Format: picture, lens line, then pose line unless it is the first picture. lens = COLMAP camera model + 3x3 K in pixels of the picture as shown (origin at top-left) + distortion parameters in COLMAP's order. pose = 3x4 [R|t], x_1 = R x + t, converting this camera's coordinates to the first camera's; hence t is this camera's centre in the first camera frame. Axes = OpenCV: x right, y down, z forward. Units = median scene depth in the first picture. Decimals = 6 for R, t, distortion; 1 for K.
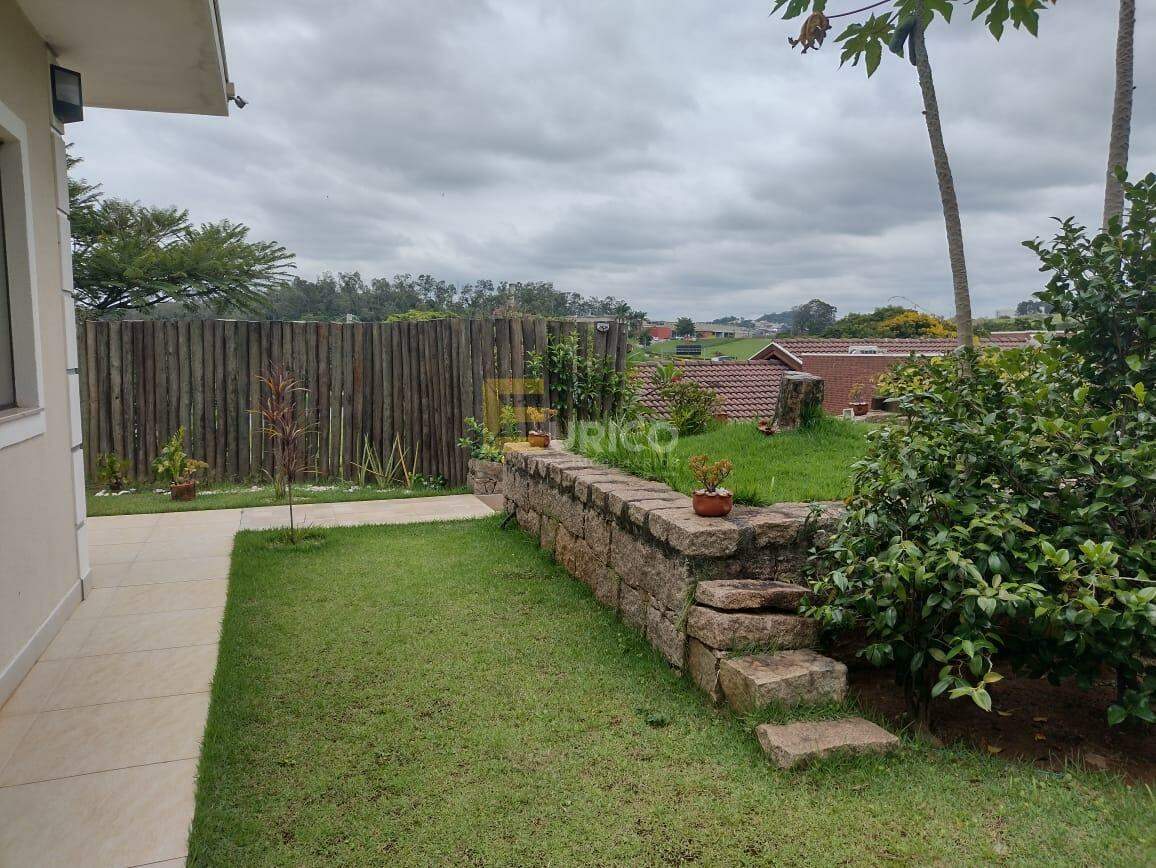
lens RADIAL K [[845.8, 0, 576.2], [0, 845.8, 437.0], [0, 0, 1]] dist [0.104190, -0.167259]
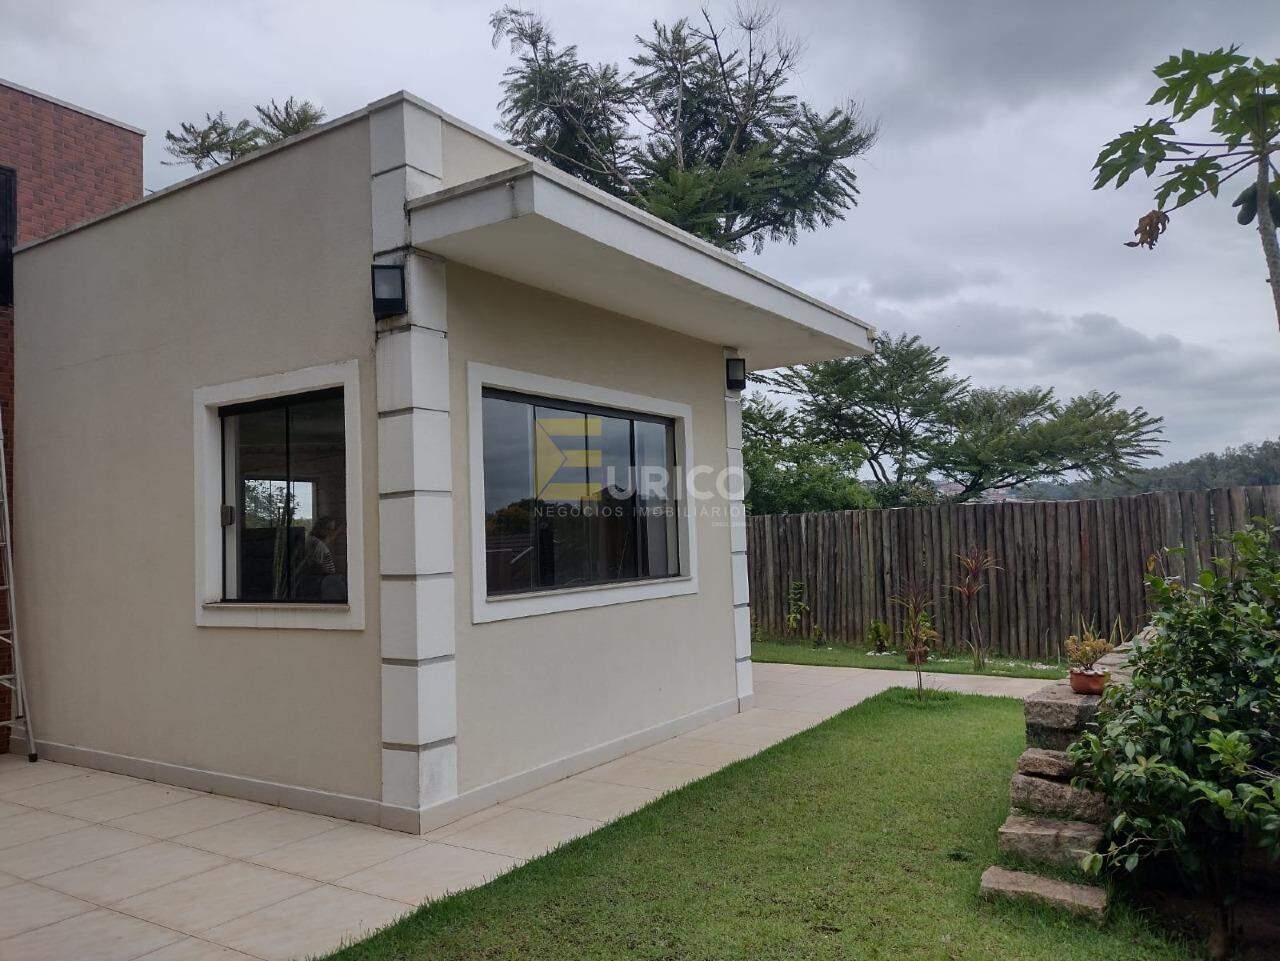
lens RADIAL K [[936.5, 0, 638.0], [0, 936.5, 483.8], [0, 0, 1]] dist [0.104190, -0.167259]
pose [[0.593470, -0.063059, -0.802382, 0.345336], [-0.051160, 0.991955, -0.115797, 0.000708], [0.803228, 0.109772, 0.585469, -0.062891]]
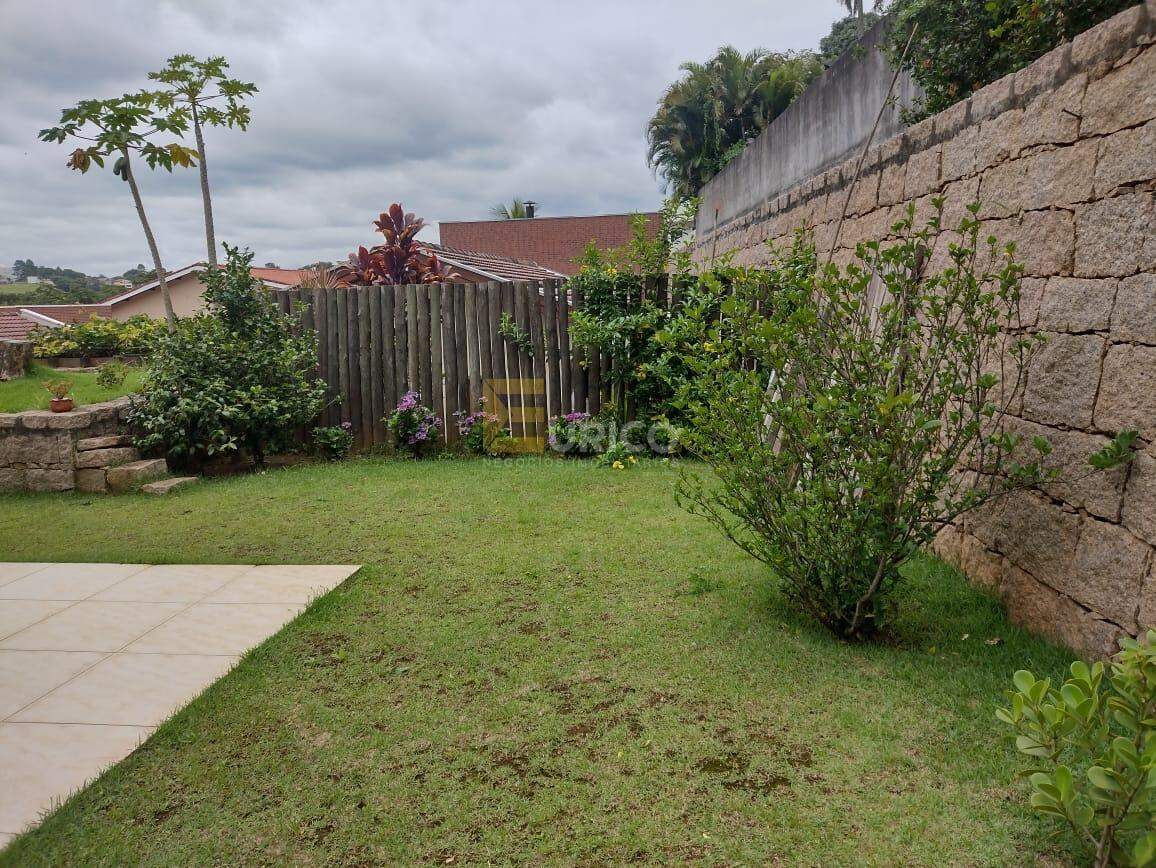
lens RADIAL K [[864.5, 0, 578.0], [0, 864.5, 434.0], [0, 0, 1]] dist [0.001285, 0.000601]
pose [[0.452043, -0.140708, 0.880828, -0.445930], [0.116586, 0.988329, 0.098049, 0.038380], [-0.884344, 0.058370, 0.463172, -0.385993]]
